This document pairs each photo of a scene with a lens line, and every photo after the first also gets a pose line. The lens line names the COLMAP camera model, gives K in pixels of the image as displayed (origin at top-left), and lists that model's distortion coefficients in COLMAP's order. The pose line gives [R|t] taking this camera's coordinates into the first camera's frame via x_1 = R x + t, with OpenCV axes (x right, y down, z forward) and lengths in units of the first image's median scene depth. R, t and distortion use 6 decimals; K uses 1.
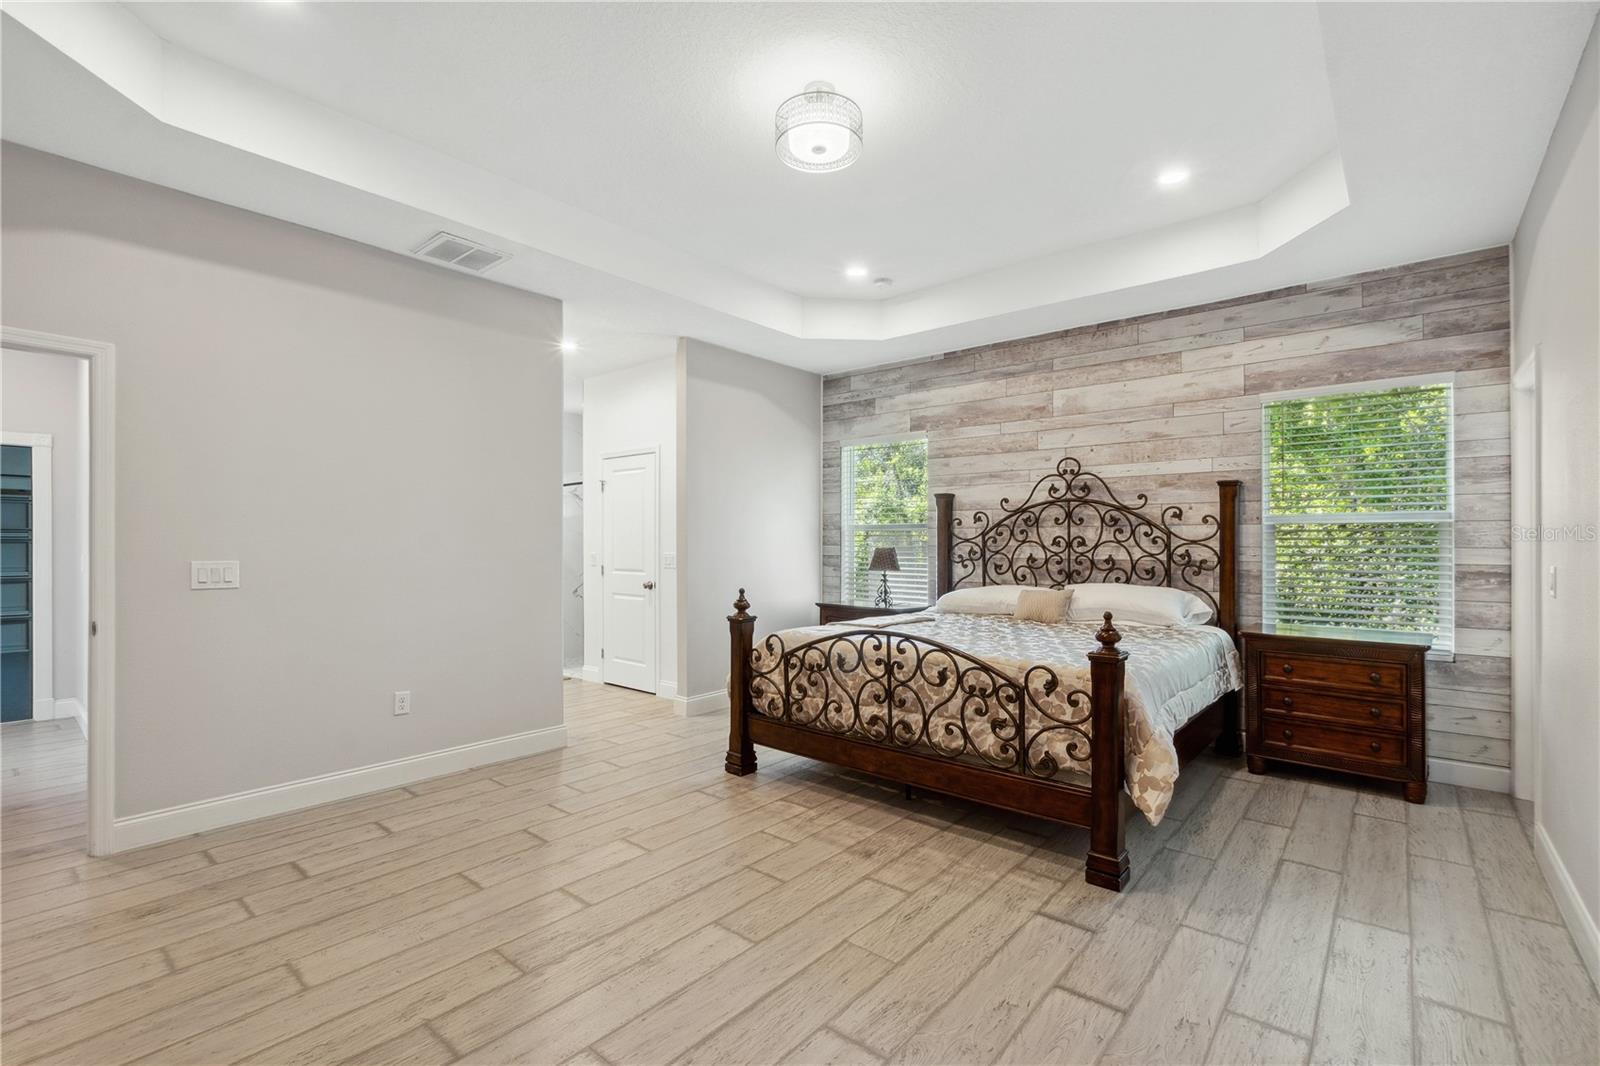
lens RADIAL K [[714.5, 0, 819.2], [0, 714.5, 547.1], [0, 0, 1]] dist [-0.004249, 0.000304]
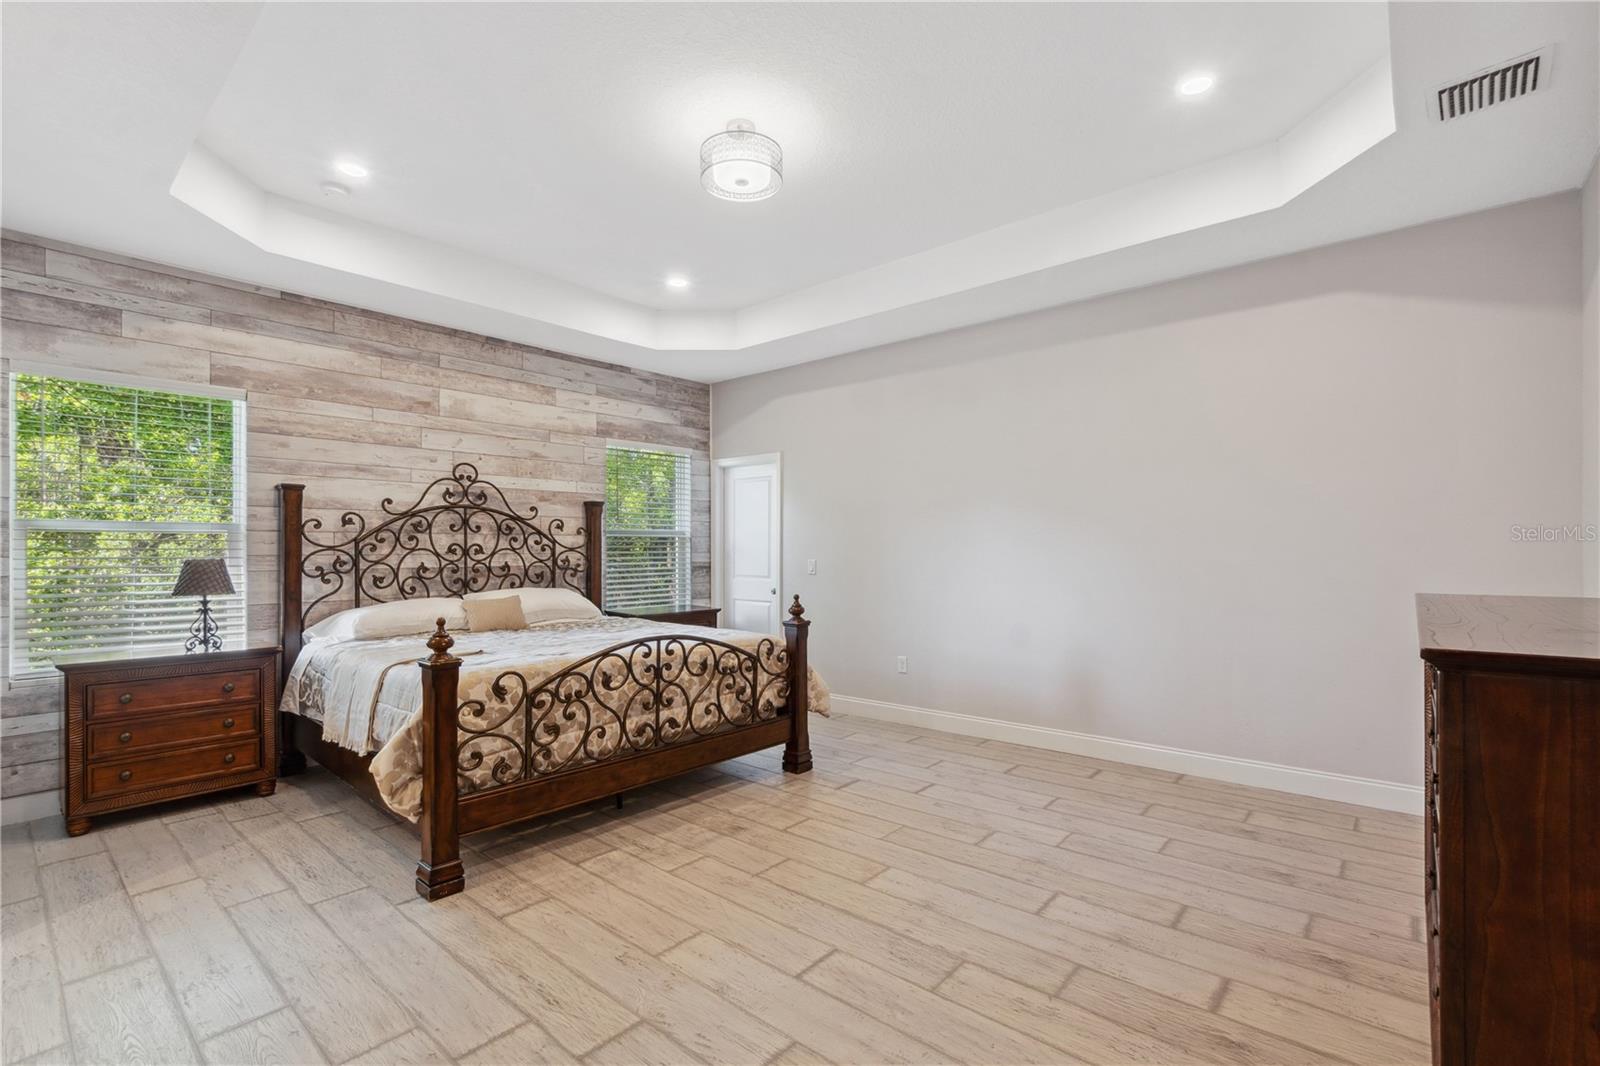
lens RADIAL K [[714.5, 0, 819.2], [0, 714.5, 547.1], [0, 0, 1]] dist [-0.004249, 0.000304]
pose [[0.019448, 0.001807, 0.999809, -0.667369], [0.010915, 0.999938, -0.002020, -0.003503], [-0.999751, 0.010953, 0.019427, 0.541835]]
